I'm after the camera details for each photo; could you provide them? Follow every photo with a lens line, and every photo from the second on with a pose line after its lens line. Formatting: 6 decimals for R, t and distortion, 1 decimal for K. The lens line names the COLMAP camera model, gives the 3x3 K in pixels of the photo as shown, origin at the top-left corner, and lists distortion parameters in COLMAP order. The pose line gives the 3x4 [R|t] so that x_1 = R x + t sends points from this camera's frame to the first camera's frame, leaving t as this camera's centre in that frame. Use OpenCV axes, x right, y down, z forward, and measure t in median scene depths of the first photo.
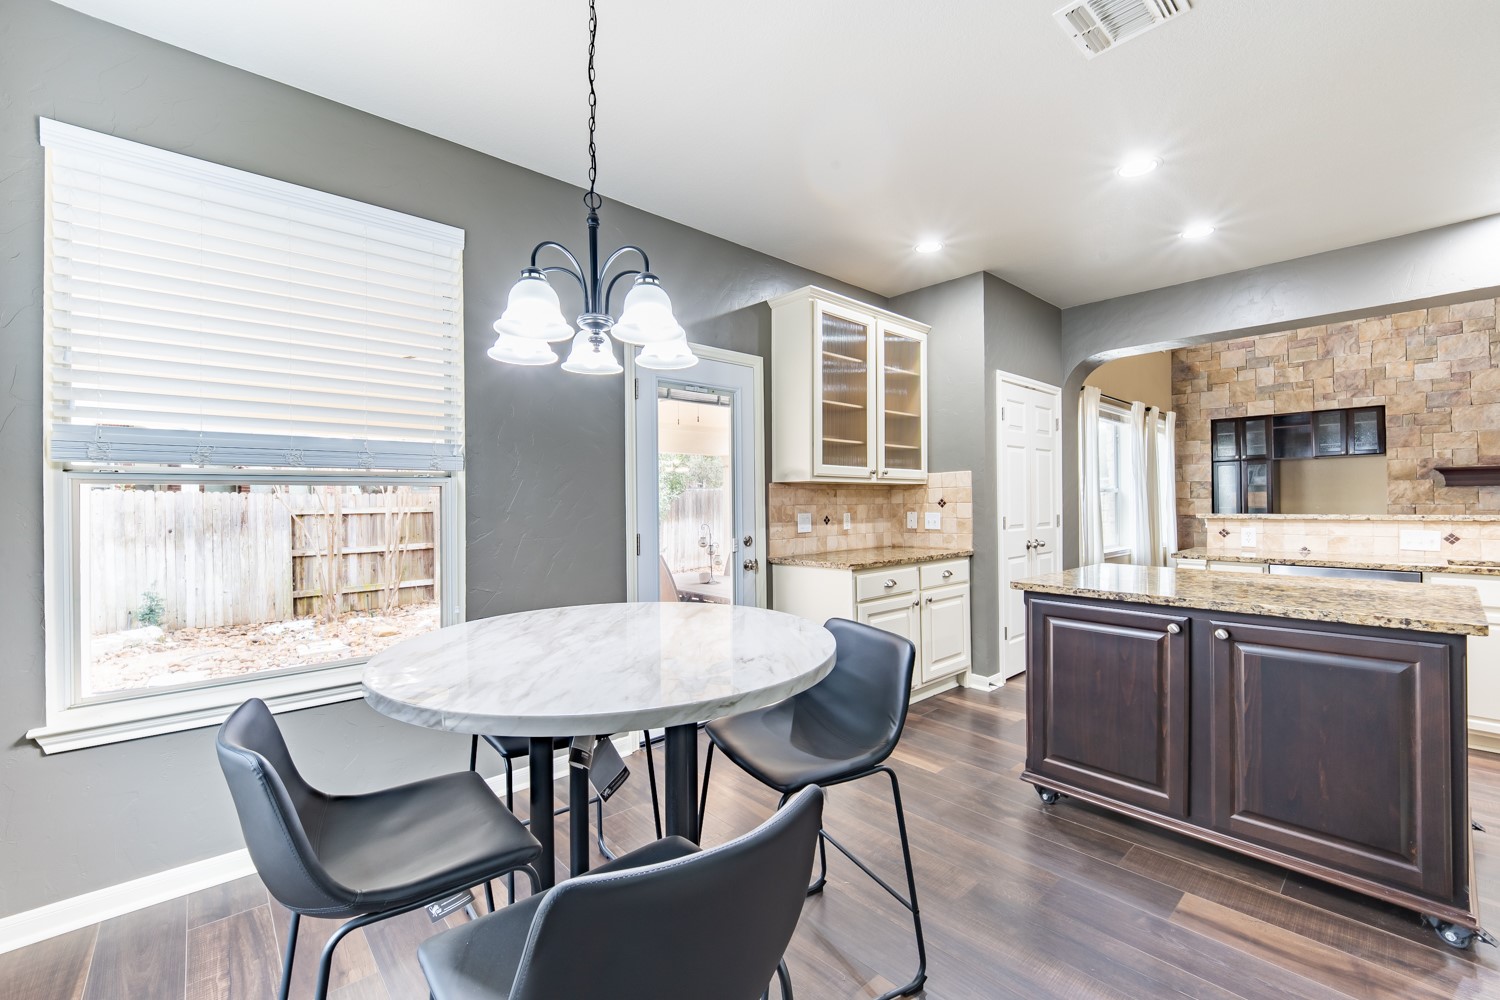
lens RADIAL K [[622.2, 0, 740.4], [0, 622.2, 496.8], [0, 0, 1]] dist [-0.017394, -0.000064]
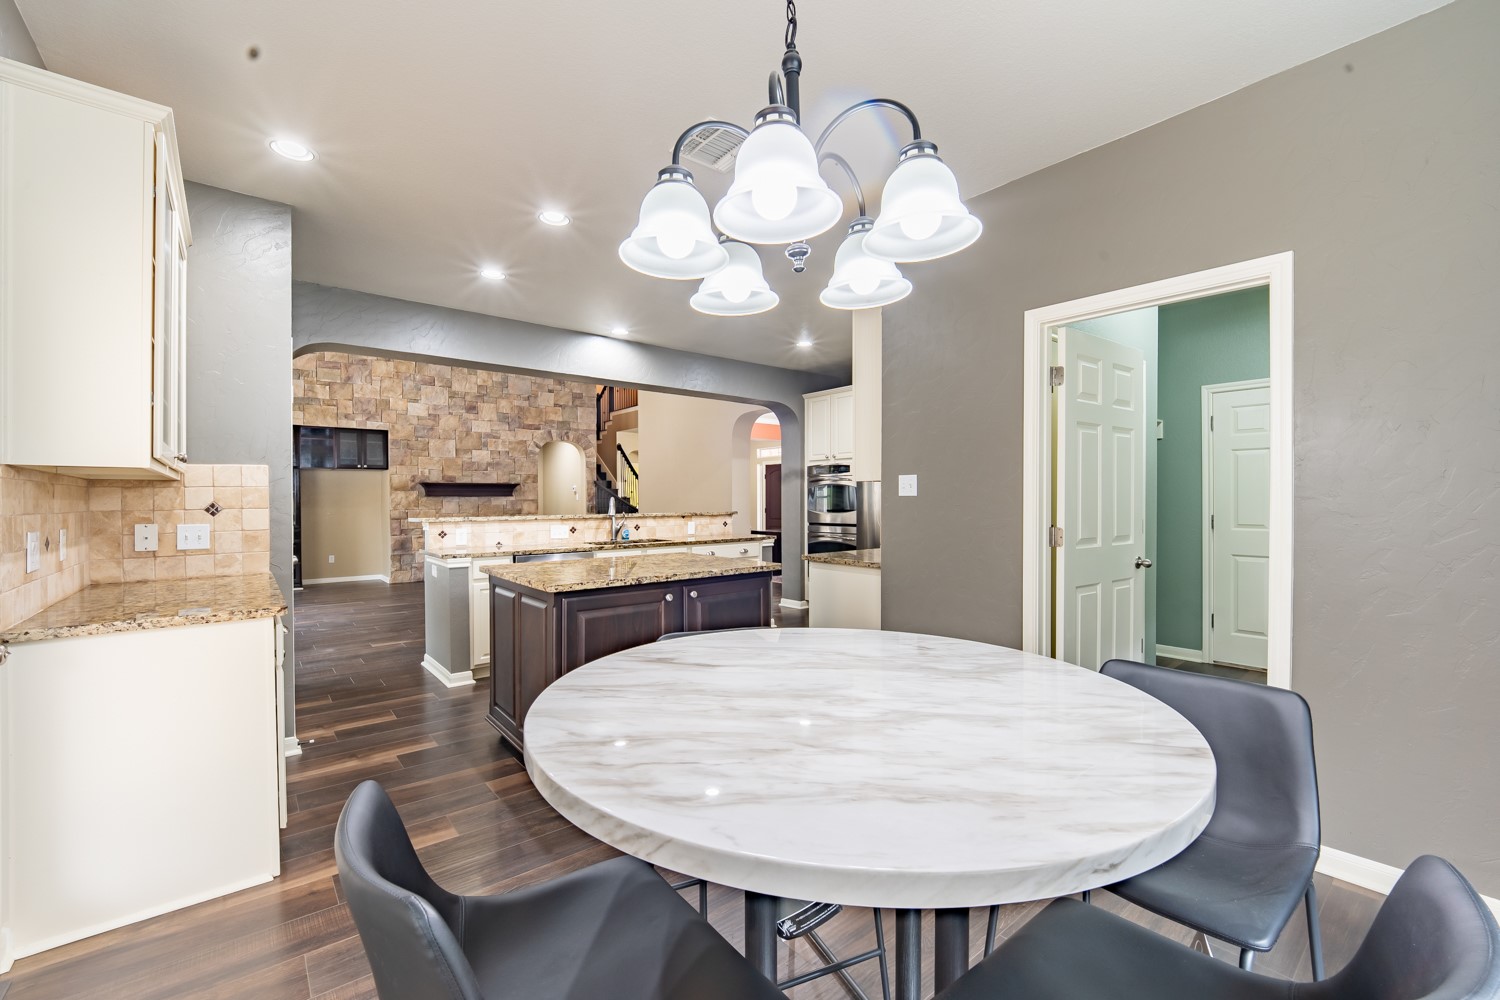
lens RADIAL K [[620.3, 0, 748.9], [0, 620.3, 504.1], [0, 0, 1]] dist [-0.002178, -0.000223]
pose [[0.028521, 0.003161, 0.999588, -0.193477], [-0.001777, 0.999994, -0.003112, 0.003049], [-0.999592, -0.001688, 0.028526, 0.228138]]
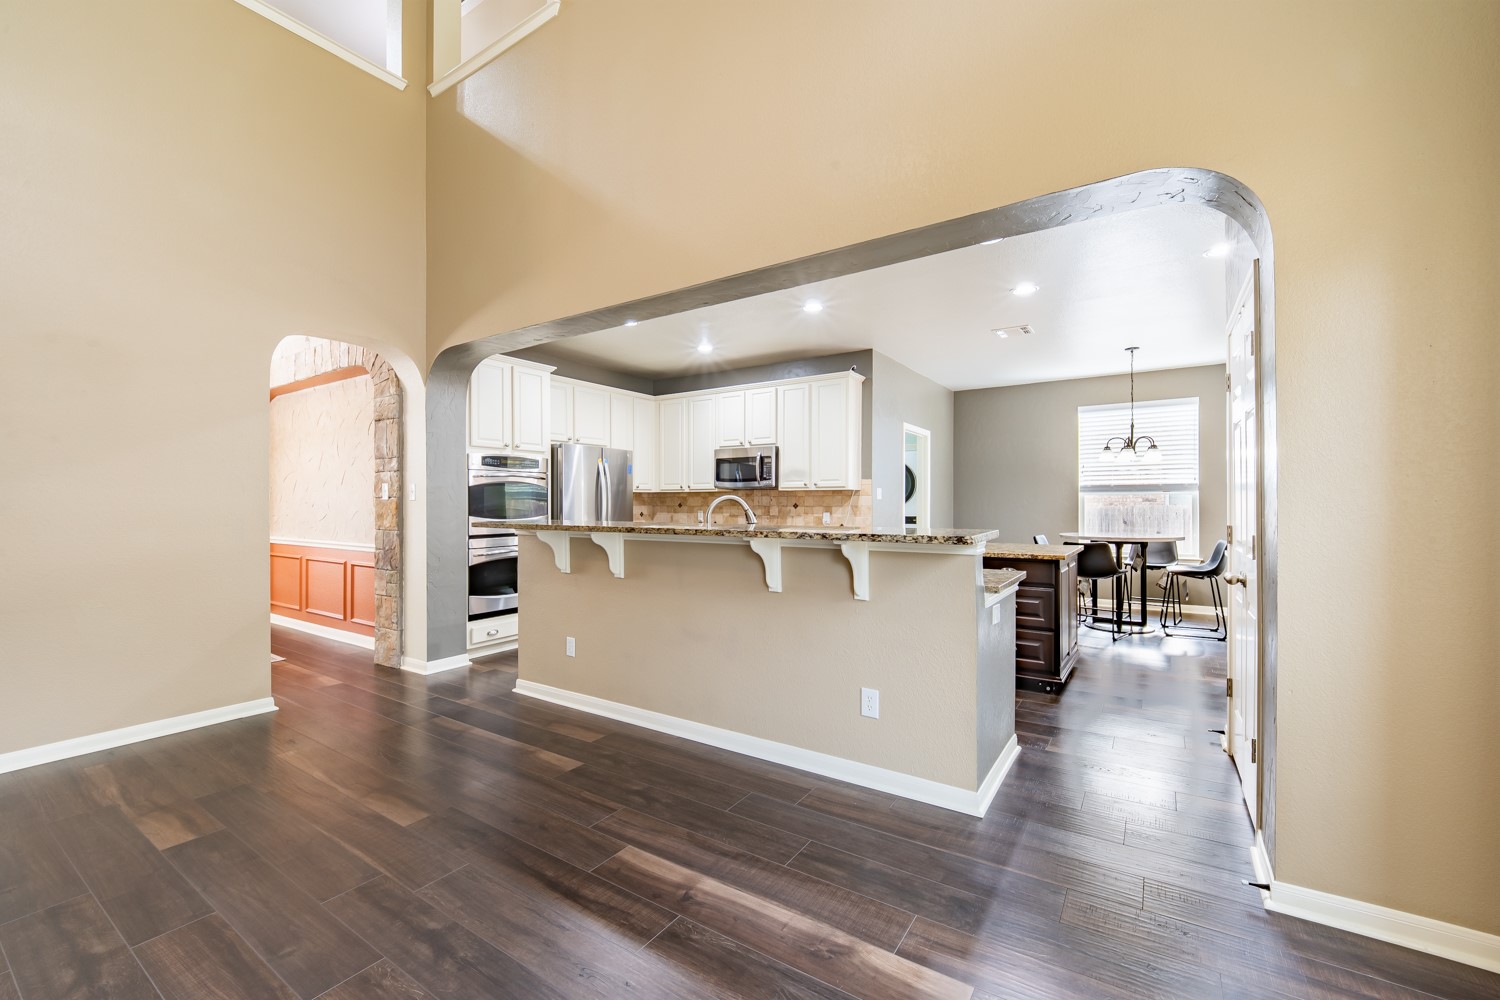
lens RADIAL K [[617.7, 0, 742.5], [0, 617.7, 498.7], [0, 0, 1]] dist [0.002534, -0.008004]
pose [[-0.967203, 0.010260, -0.253796, 0.647451], [0.013235, 0.999862, -0.010017, 0.000140], [0.253658, -0.013047, -0.967206, 0.873150]]
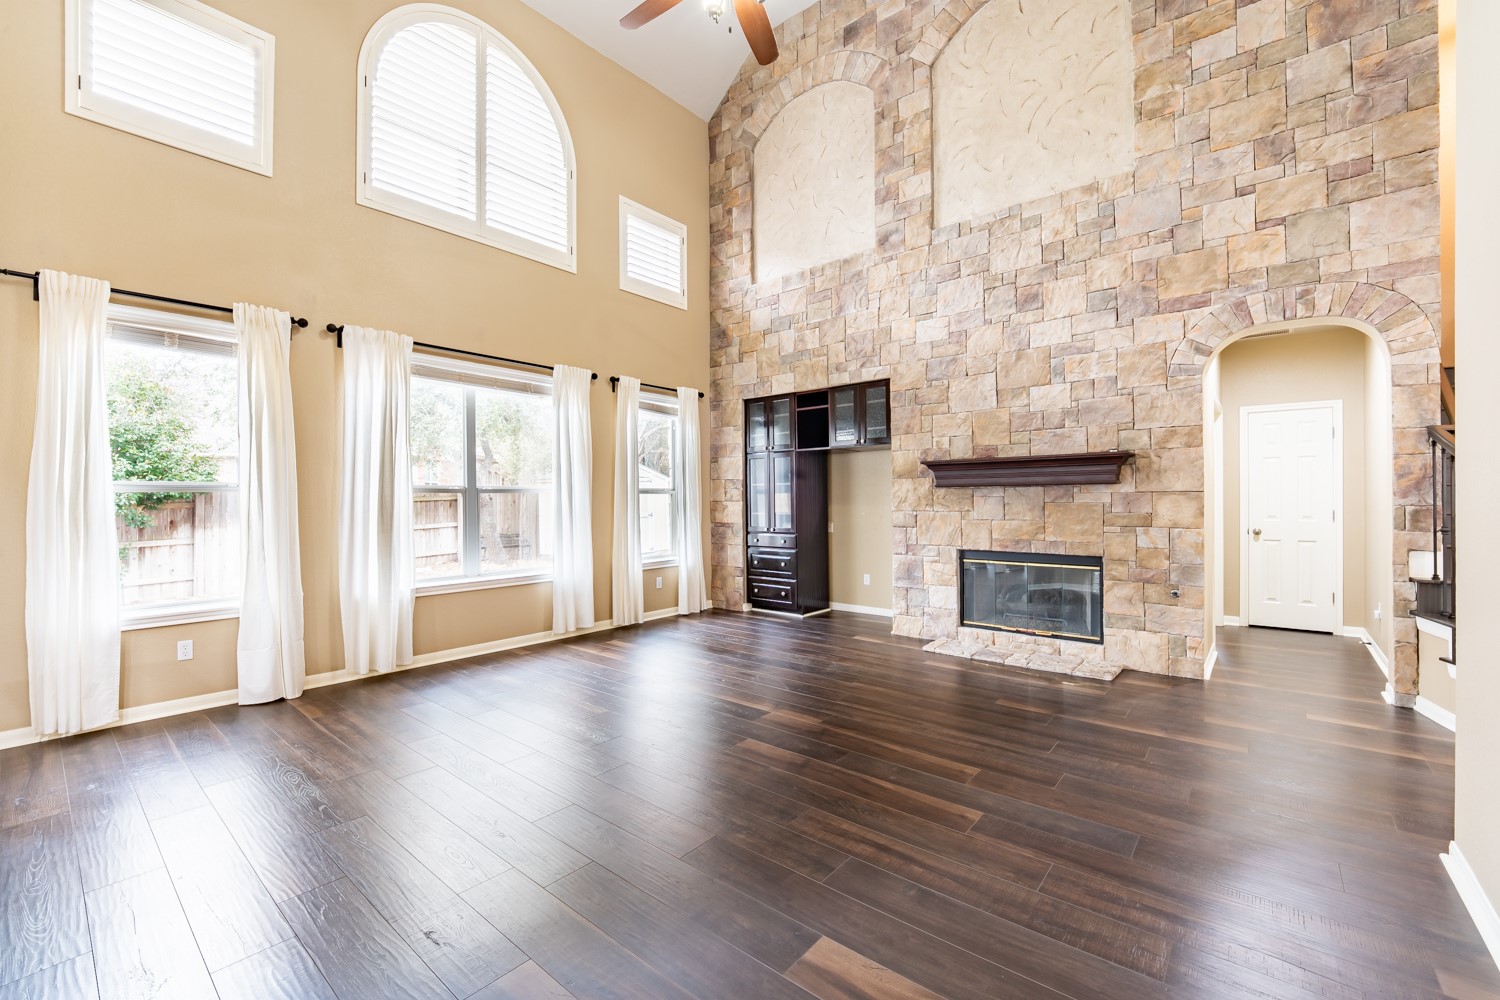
lens RADIAL K [[613.7, 0, 748.1], [0, 613.7, 501.6], [0, 0, 1]] dist [-0.020888, -0.000425]
pose [[0.989192, -0.002702, 0.146603, 0.785215], [0.001143, 0.999942, 0.010718, -0.007629], [-0.146624, -0.010434, 0.989137, 0.289685]]
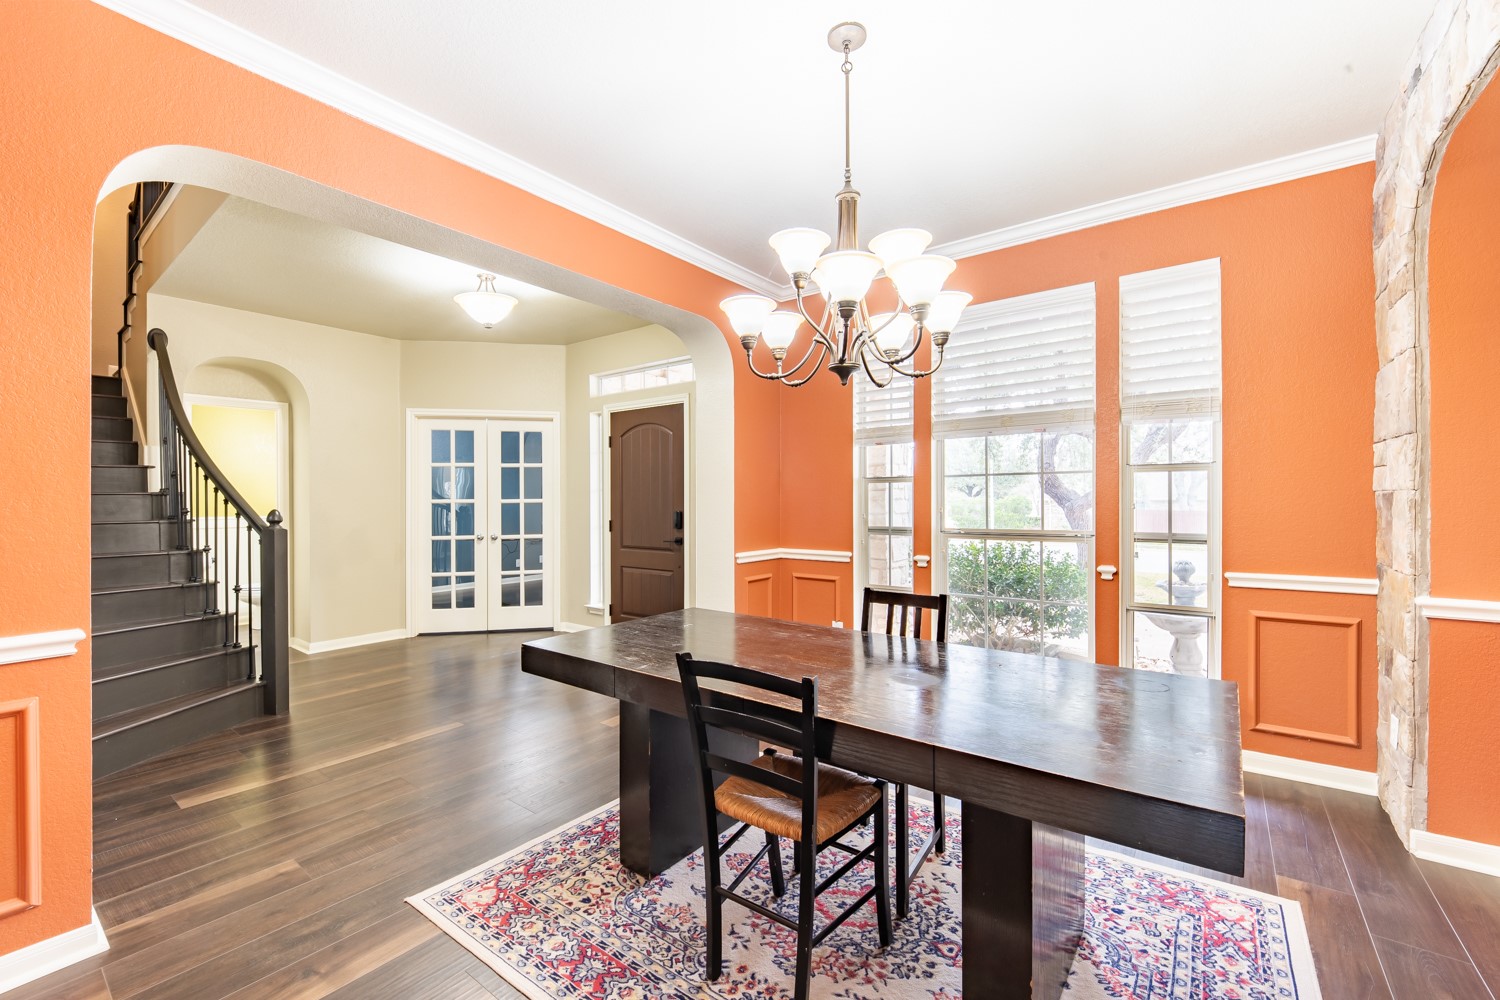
lens RADIAL K [[613.7, 0, 748.1], [0, 613.7, 501.6], [0, 0, 1]] dist [-0.020888, -0.000425]
pose [[-0.209047, 0.007794, 0.977875, 0.896188], [0.000474, 0.999969, -0.007868, -0.006395], [-0.977906, -0.001181, -0.209044, 0.219946]]
